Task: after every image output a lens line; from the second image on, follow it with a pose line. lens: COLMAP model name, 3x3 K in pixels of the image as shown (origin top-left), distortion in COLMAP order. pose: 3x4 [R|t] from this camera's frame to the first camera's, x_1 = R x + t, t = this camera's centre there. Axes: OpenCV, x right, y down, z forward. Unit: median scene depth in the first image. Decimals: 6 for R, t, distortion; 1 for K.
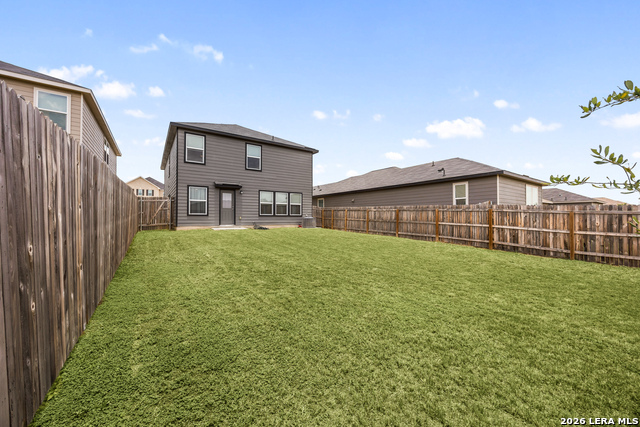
lens RADIAL K [[245.1, 0, 320.4], [0, 245.1, 216.1], [0, 0, 1]] dist [0.000095, -0.000078]
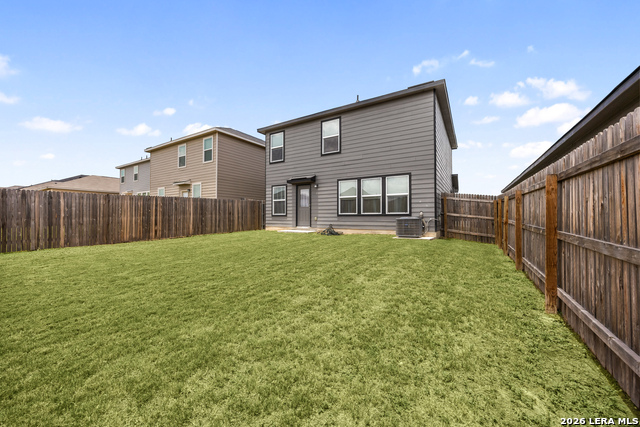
lens RADIAL K [[245.1, 0, 319.0], [0, 245.1, 213.9], [0, 0, 1]] dist [0.000095, -0.000078]
pose [[0.386014, -0.015076, -0.922370, 0.428327], [0.008015, 0.999884, -0.012989, 0.003753], [0.922458, -0.002379, 0.386090, 0.736267]]
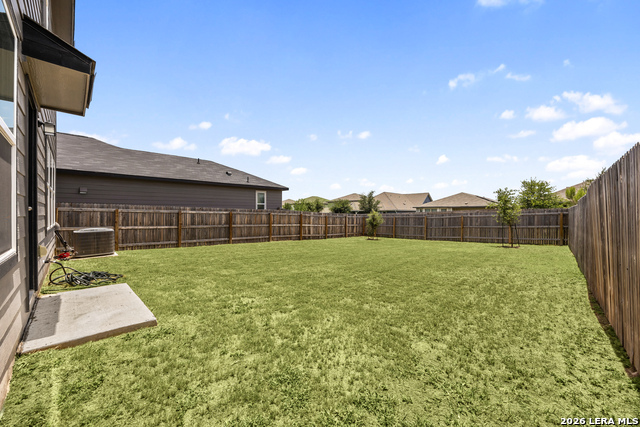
lens RADIAL K [[245.1, 0, 319.6], [0, 245.1, 210.8], [0, 0, 1]] dist [0.000095, -0.000078]
pose [[-0.183767, 0.003569, 0.982963, -0.604404], [-0.005348, 0.999975, -0.004631, -0.031098], [-0.982955, -0.006108, -0.183743, 0.834849]]
